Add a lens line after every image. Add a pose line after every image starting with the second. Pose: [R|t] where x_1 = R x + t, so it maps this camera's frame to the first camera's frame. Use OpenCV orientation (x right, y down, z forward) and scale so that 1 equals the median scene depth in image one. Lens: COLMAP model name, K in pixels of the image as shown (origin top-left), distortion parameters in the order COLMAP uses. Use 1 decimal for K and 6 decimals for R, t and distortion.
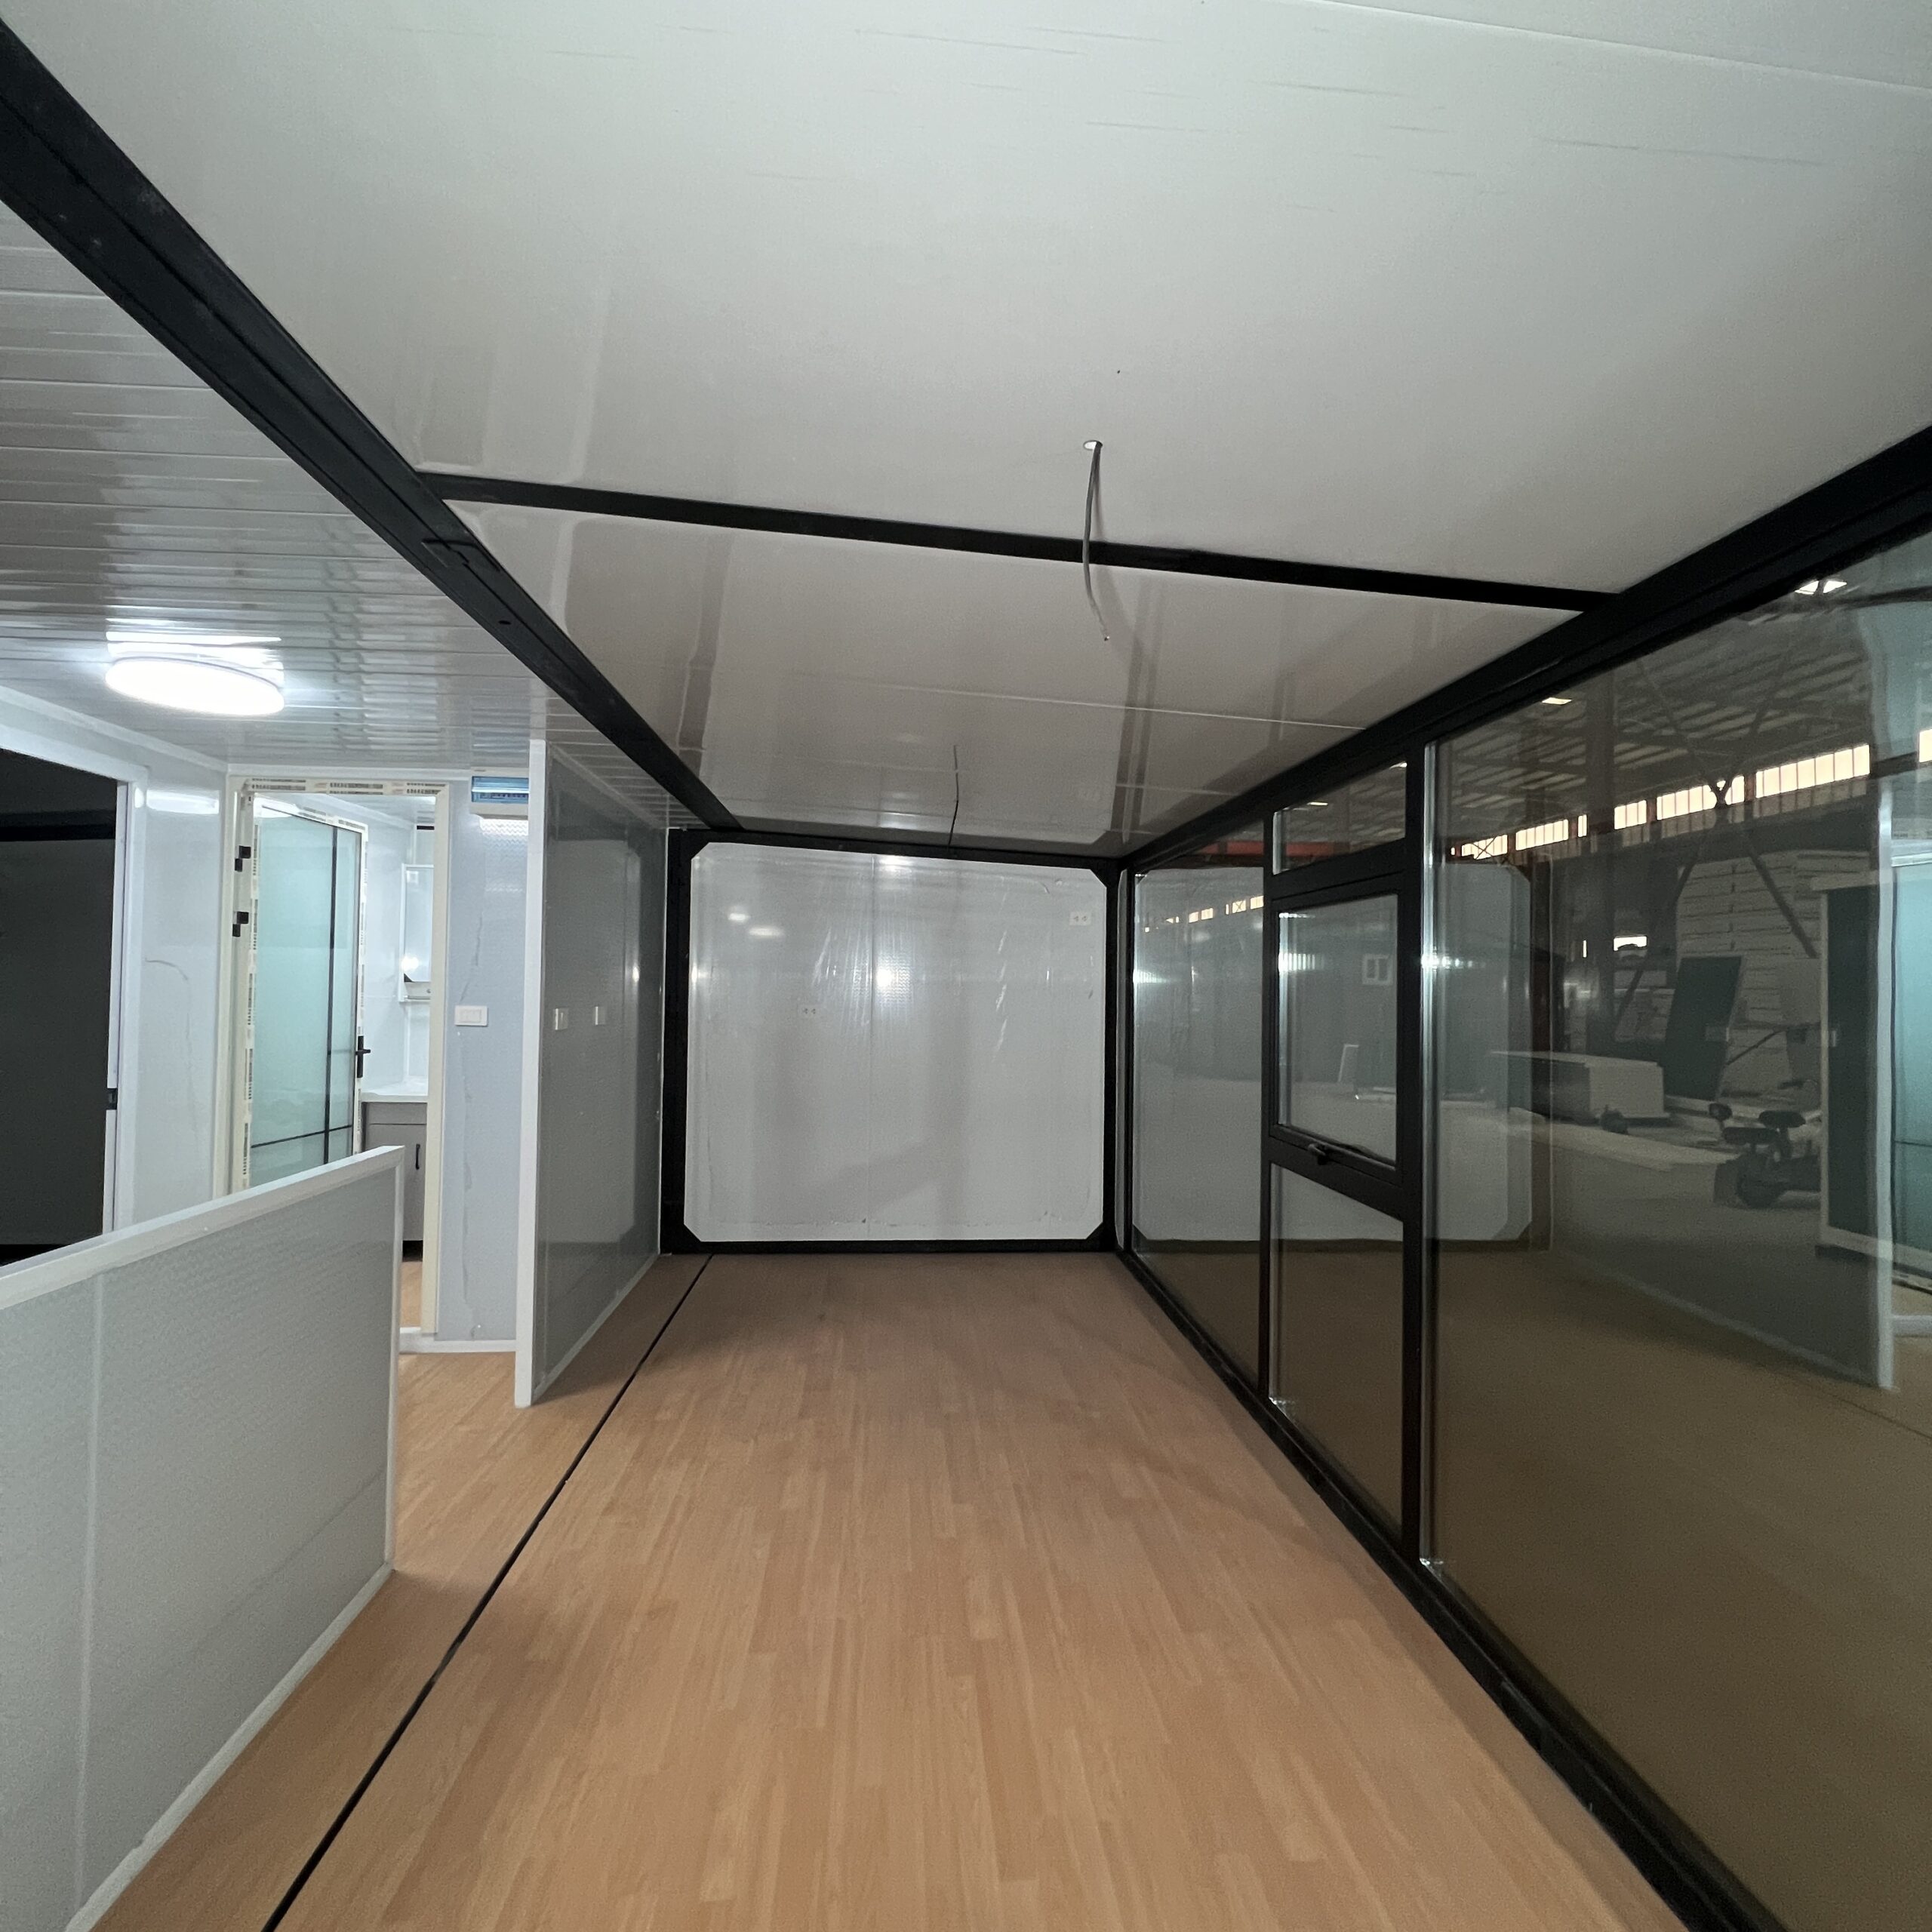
lens RADIAL K [[1043.8, 0, 966.0], [0, 1043.8, 966.0], [0, 0, 1]] dist [0.003659, 0.000655]
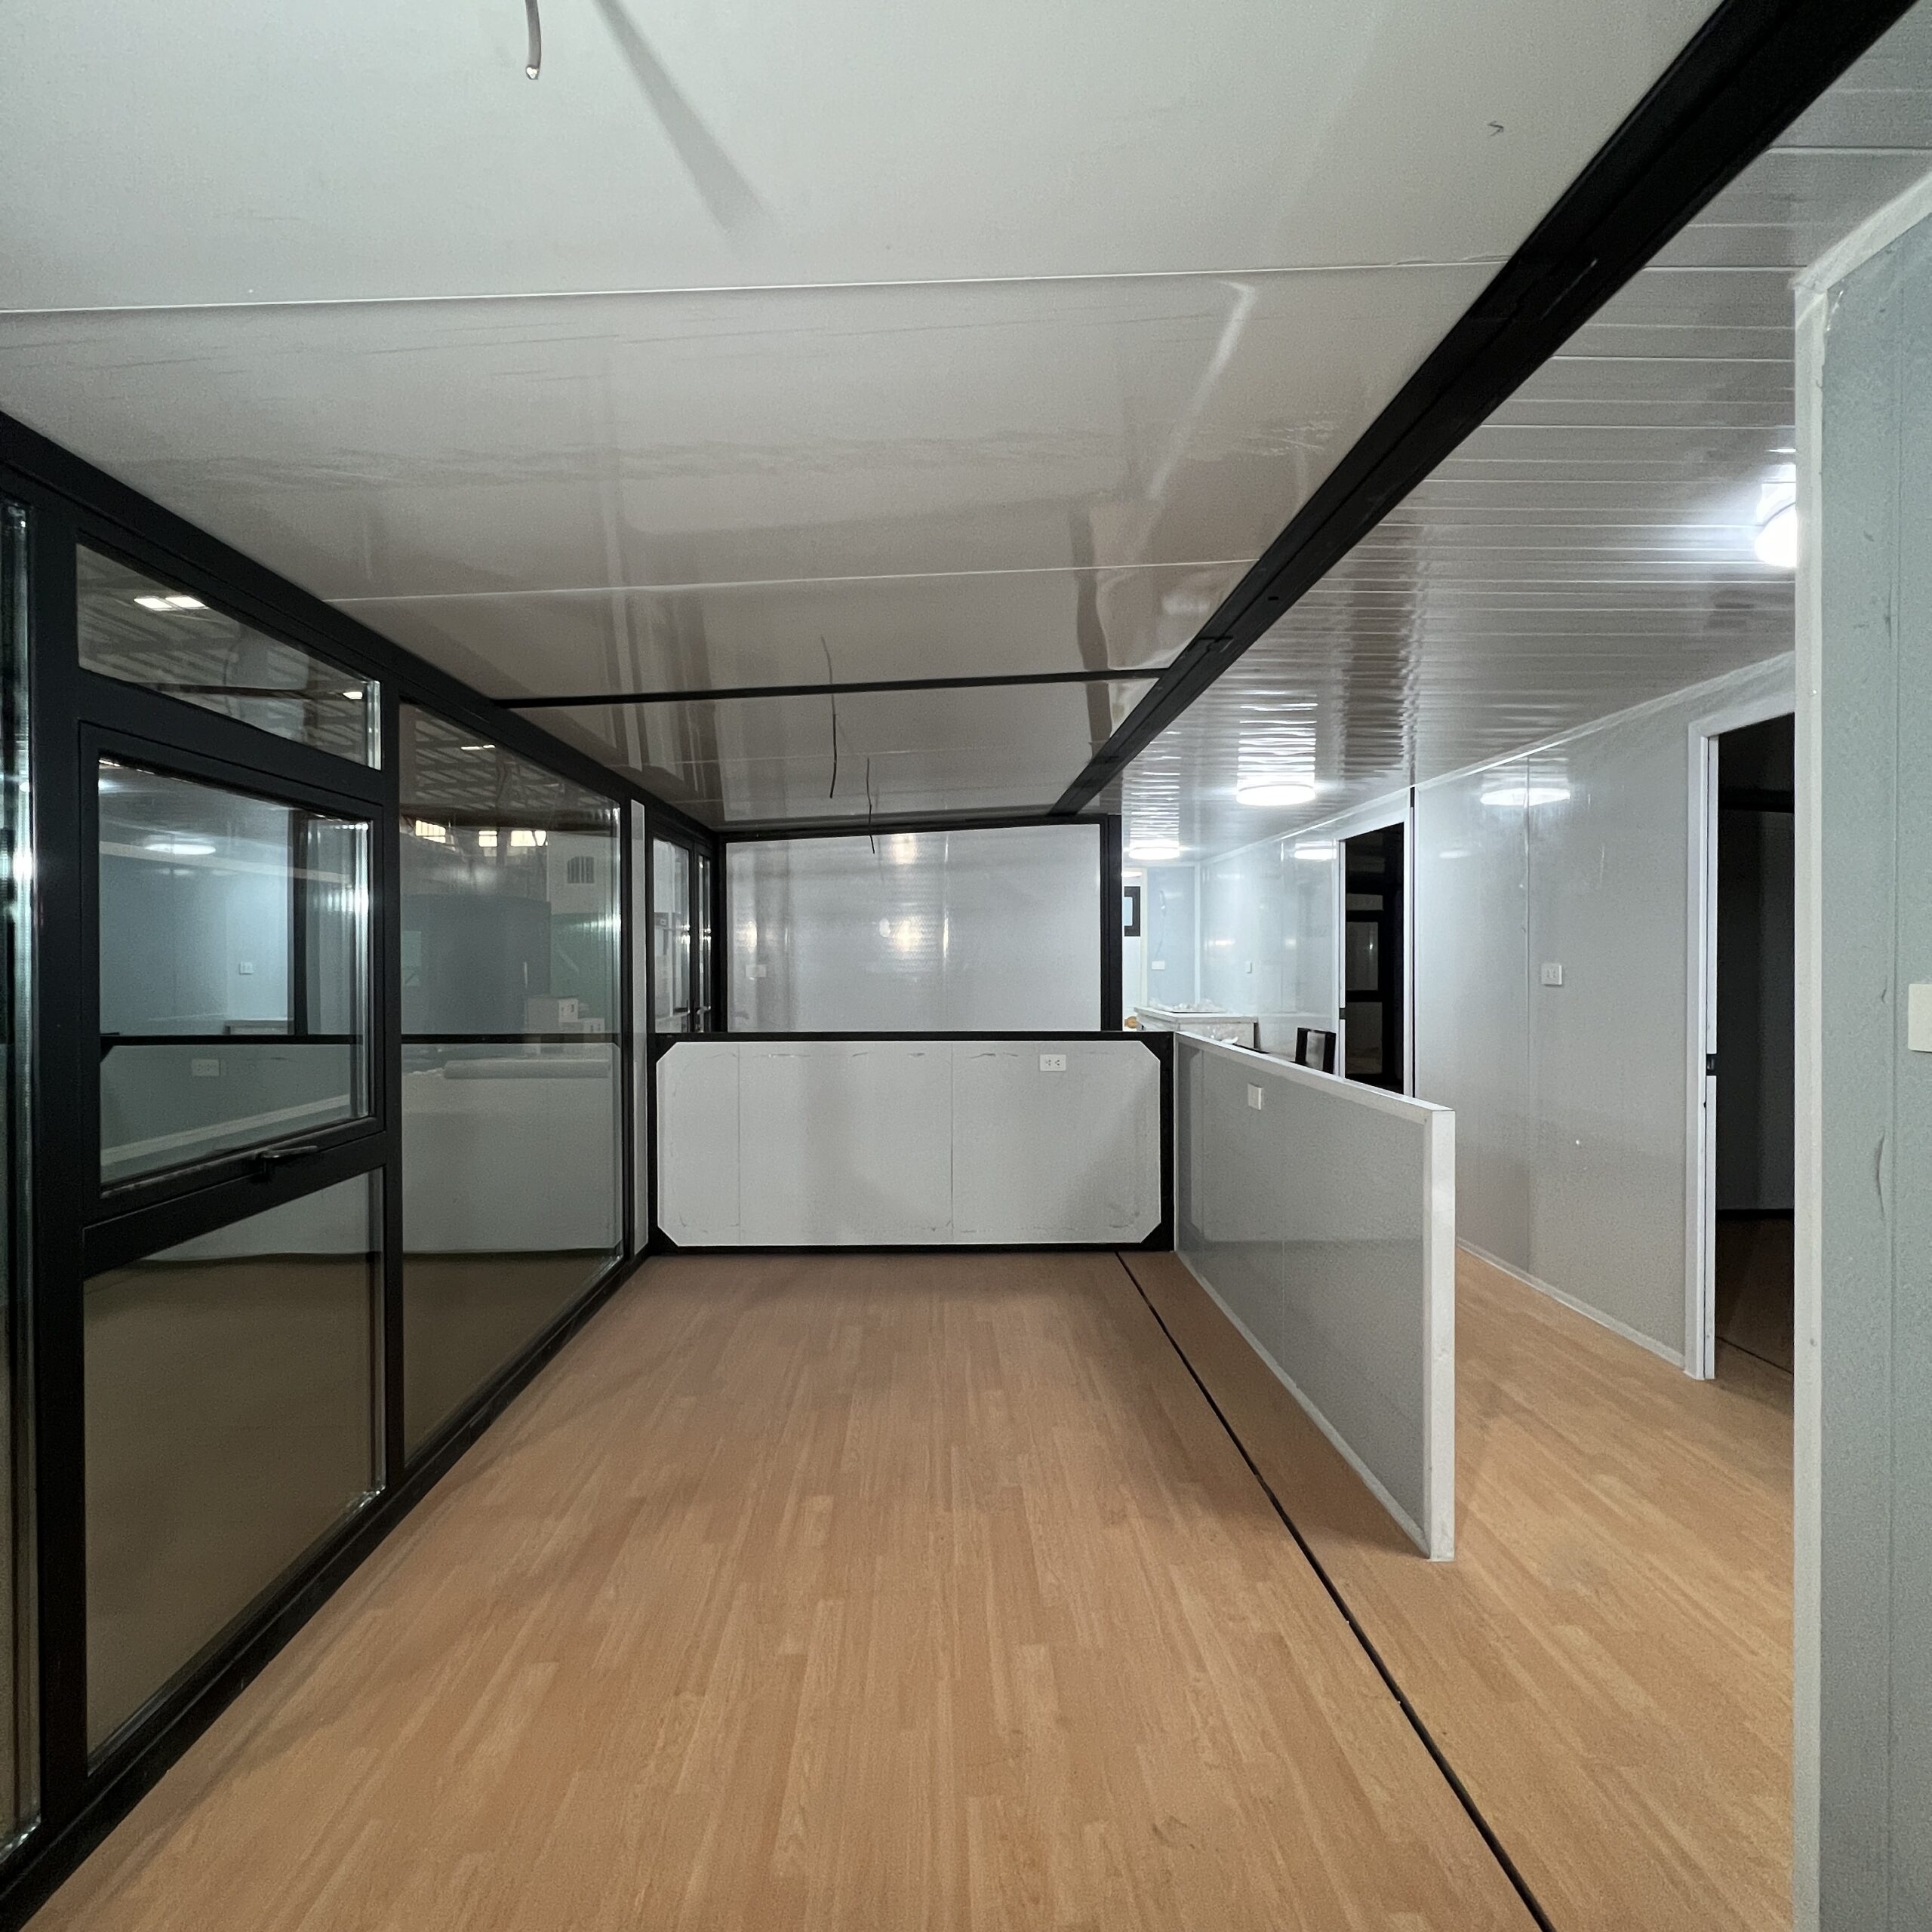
lens RADIAL K [[1043.8, 0, 966.0], [0, 1043.8, 966.0], [0, 0, 1]] dist [0.003659, 0.000655]
pose [[-0.999242, -0.013518, 0.036493, -0.152970], [-0.013778, 0.999881, -0.006882, 0.055305], [-0.036396, -0.007380, -0.999310, 1.882264]]
